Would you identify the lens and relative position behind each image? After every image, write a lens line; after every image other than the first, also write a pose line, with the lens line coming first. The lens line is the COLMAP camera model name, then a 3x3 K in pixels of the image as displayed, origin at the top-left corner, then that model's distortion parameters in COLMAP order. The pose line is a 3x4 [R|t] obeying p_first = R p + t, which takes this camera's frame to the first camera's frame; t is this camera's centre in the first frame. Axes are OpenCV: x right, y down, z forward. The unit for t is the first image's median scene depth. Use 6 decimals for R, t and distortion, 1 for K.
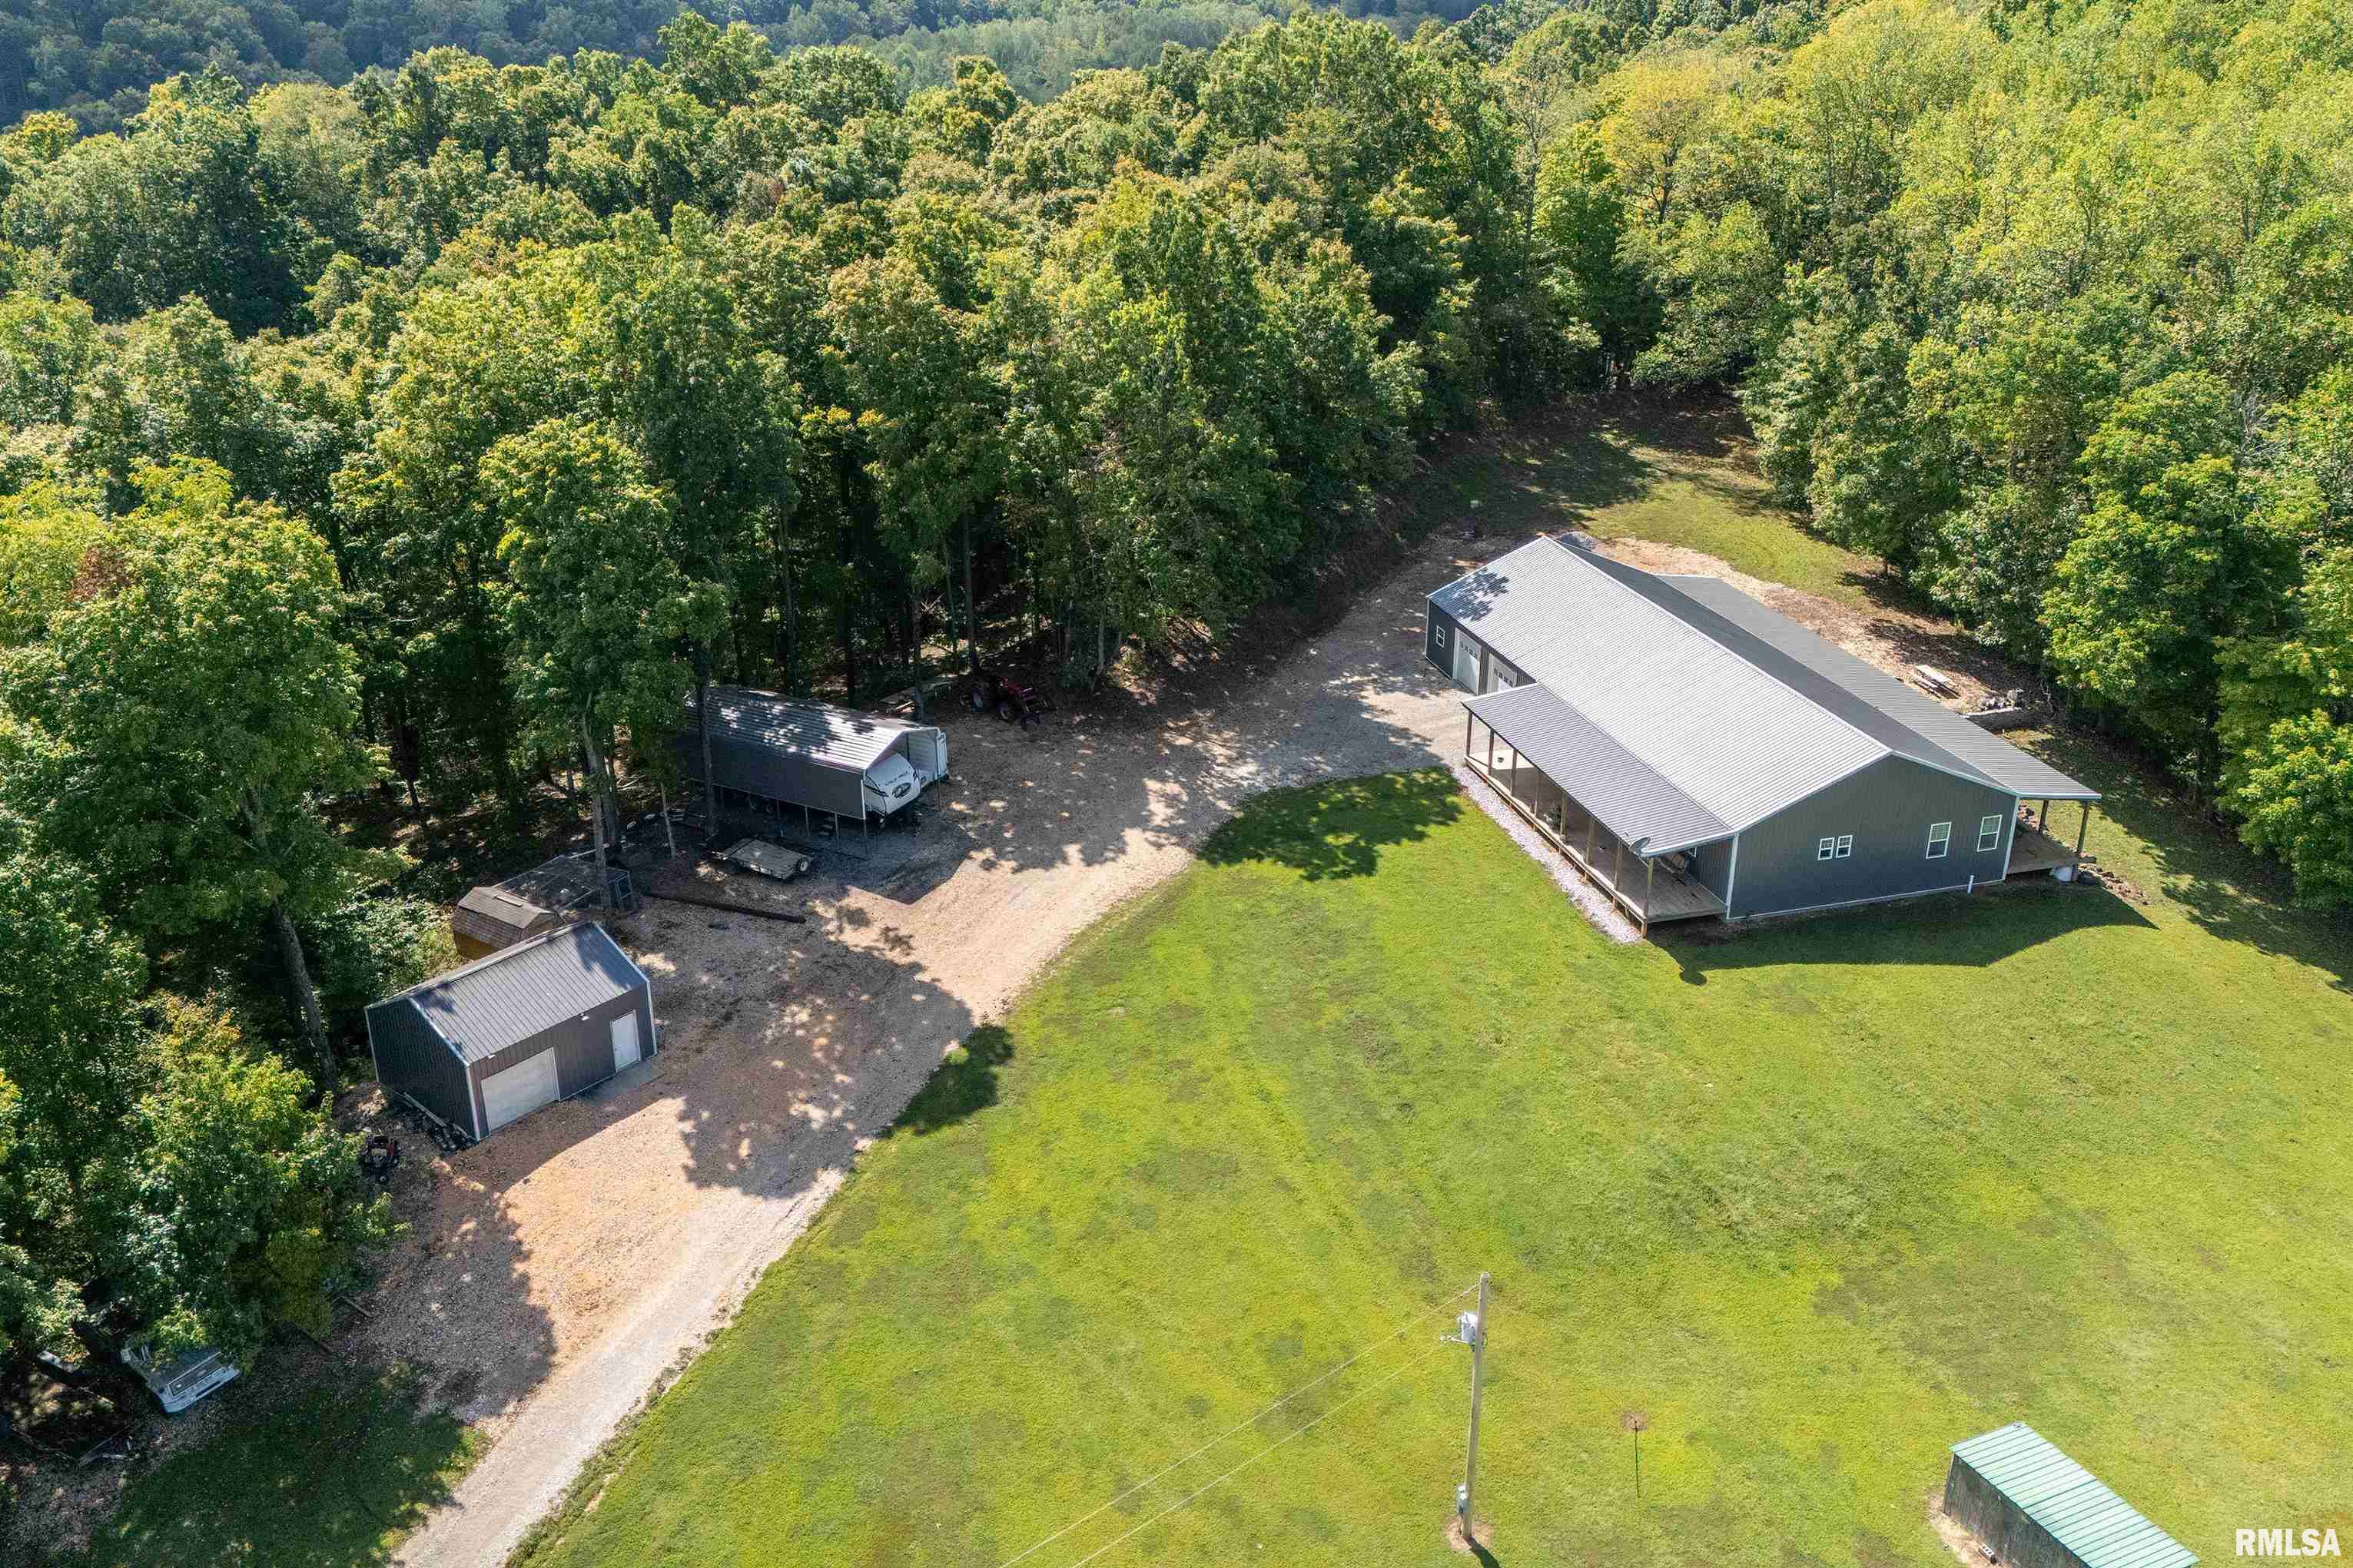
lens RADIAL K [[1651.2, 0, 1176.5], [0, 1651.2, 784.0], [0, 0, 1]] dist [0.023613, -0.002090]
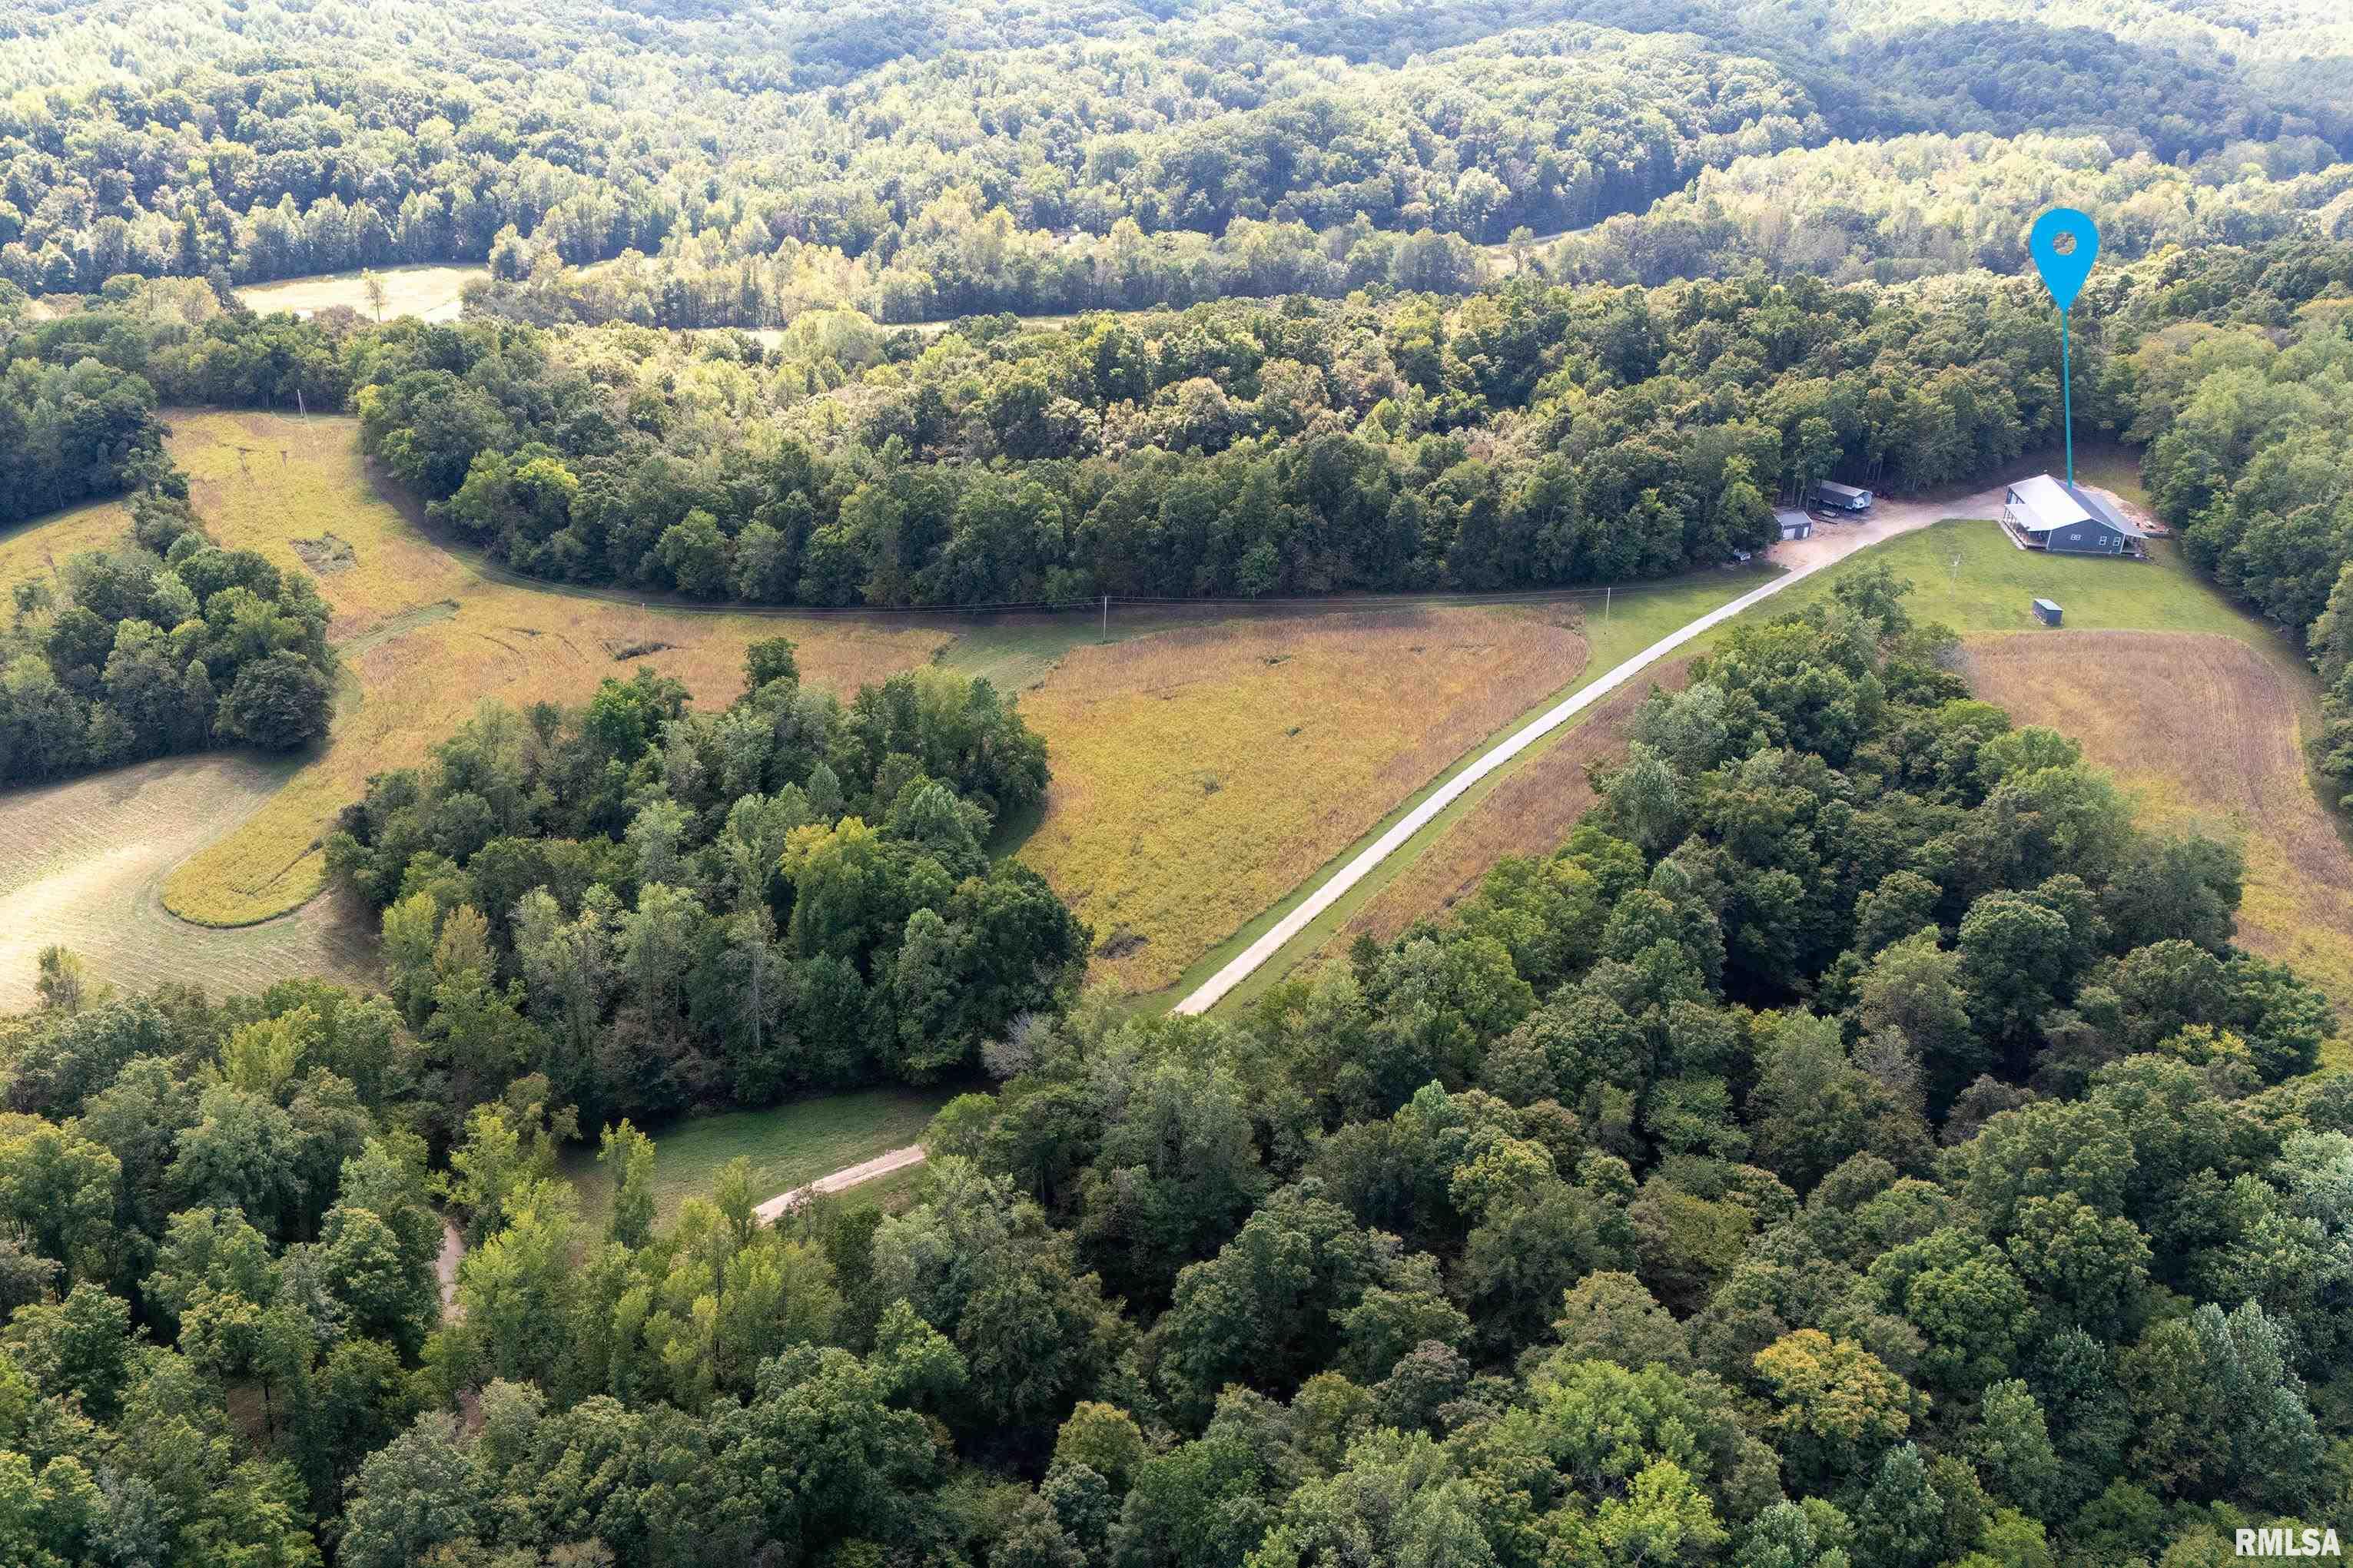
lens RADIAL K [[1576.3, 0, 1174.2], [0, 1576.3, 740.1], [0, 0, 1]] dist [0.003710, 0.000532]
pose [[0.880687, 0.205300, -0.426899, 0.109739], [-0.209713, 0.977054, 0.037240, 0.612658], [0.424748, 0.056729, 0.903532, -2.596355]]
